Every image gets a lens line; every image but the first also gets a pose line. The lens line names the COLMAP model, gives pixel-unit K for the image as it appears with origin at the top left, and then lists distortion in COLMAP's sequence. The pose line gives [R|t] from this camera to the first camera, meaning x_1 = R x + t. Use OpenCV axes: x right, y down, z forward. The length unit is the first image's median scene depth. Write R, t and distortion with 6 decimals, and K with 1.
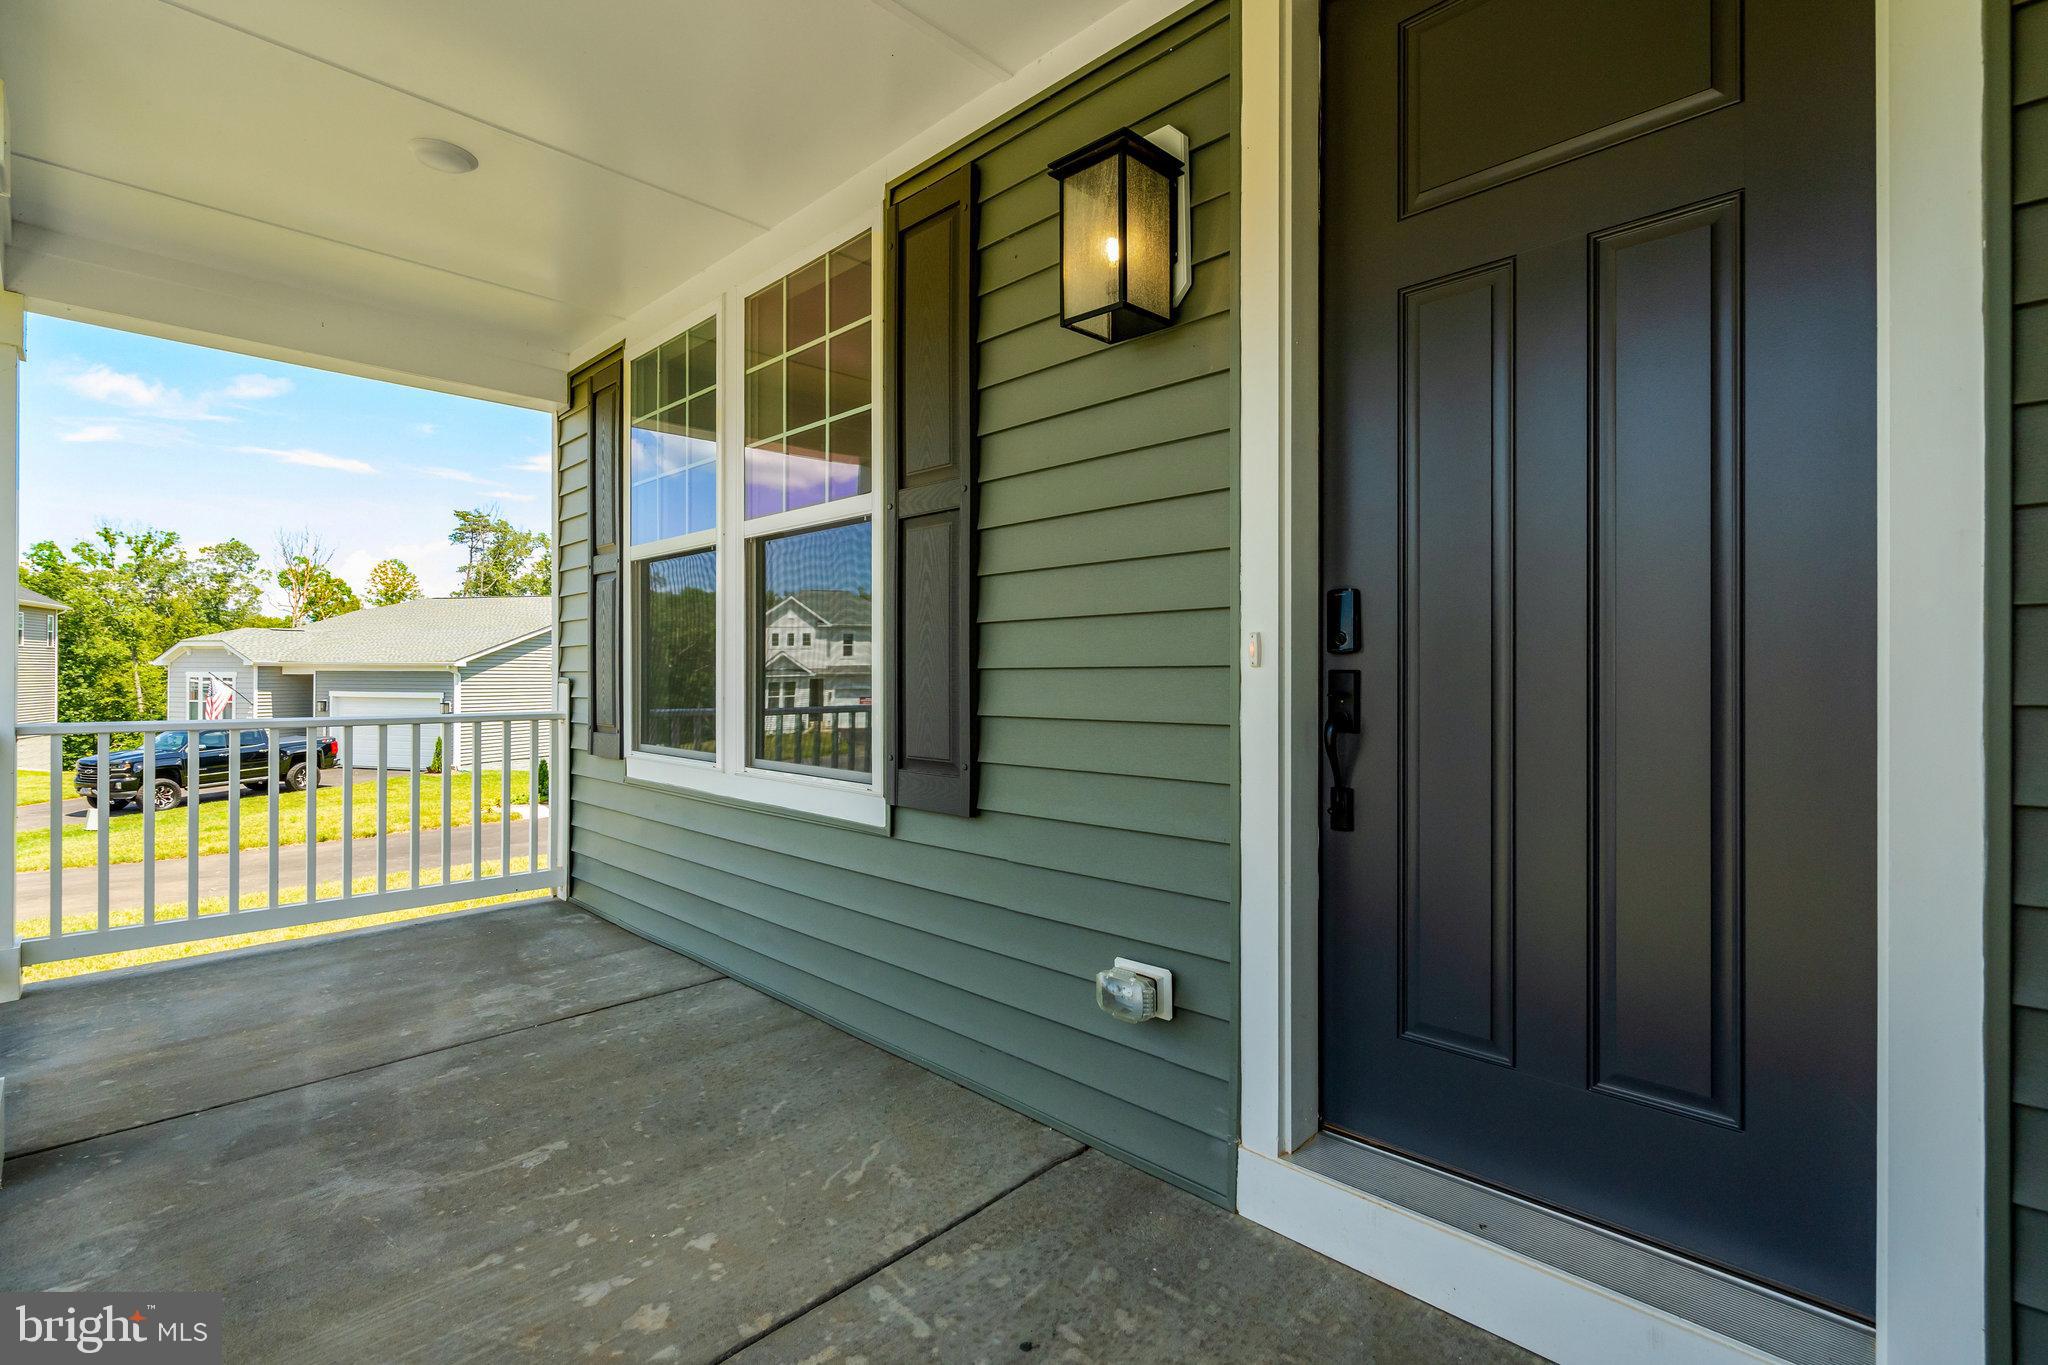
lens RADIAL K [[947.7, 0, 1008.8], [0, 947.7, 671.6], [0, 0, 1]] dist [-0.000790, -0.000085]
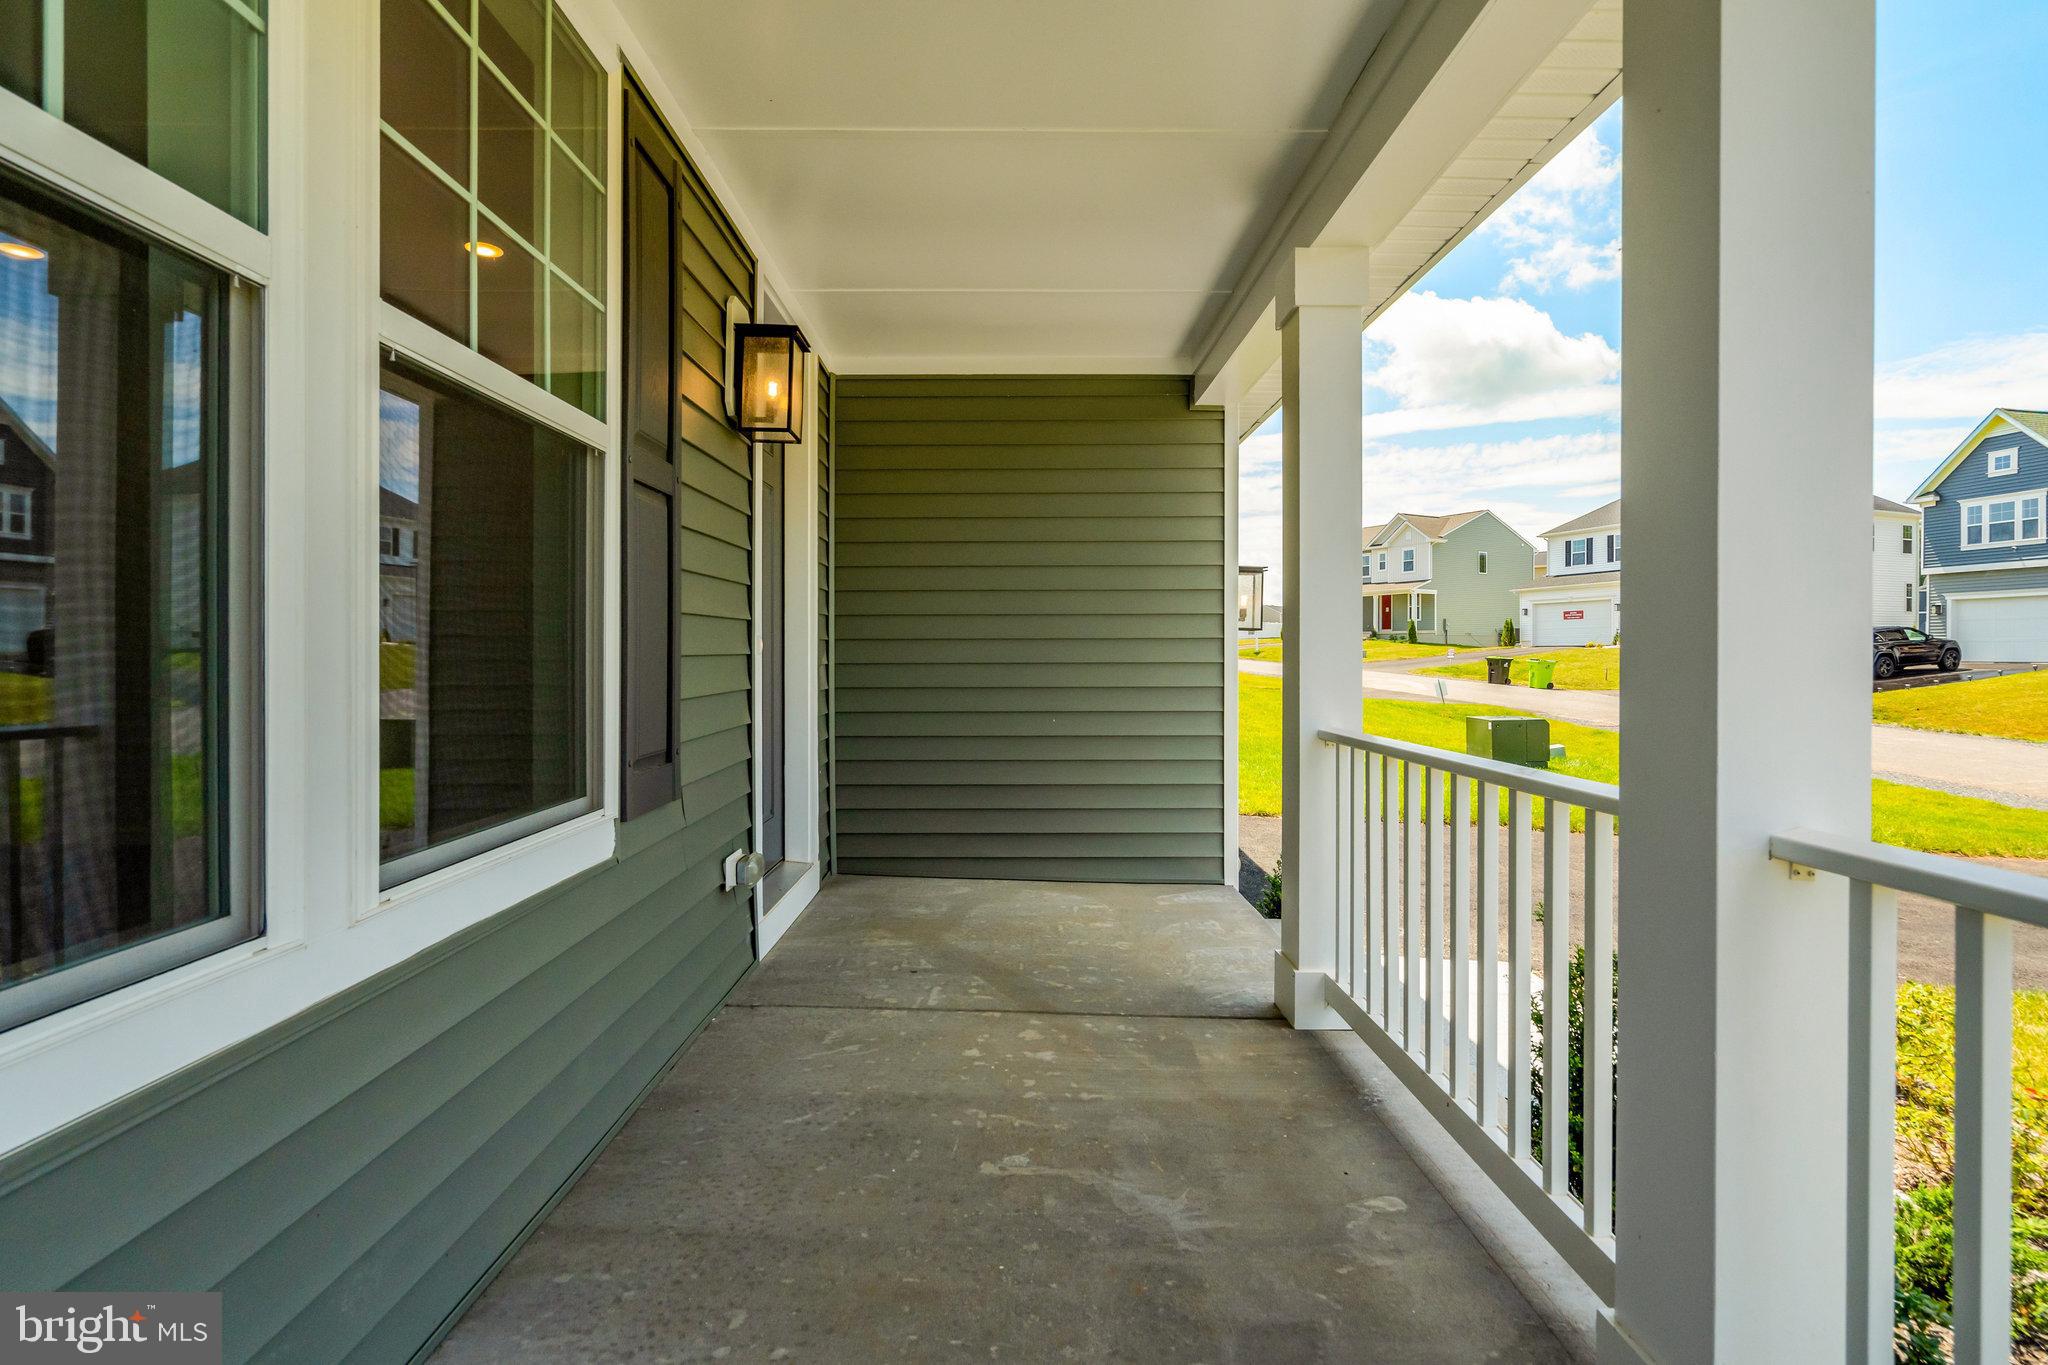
lens RADIAL K [[947.7, 0, 1008.8], [0, 947.7, 671.6], [0, 0, 1]] dist [-0.000790, -0.000085]
pose [[-0.707001, -0.018136, 0.706980, -1.226846], [-0.006768, 0.999799, 0.018879, -0.010617], [-0.707180, 0.008563, -0.706981, 1.763055]]
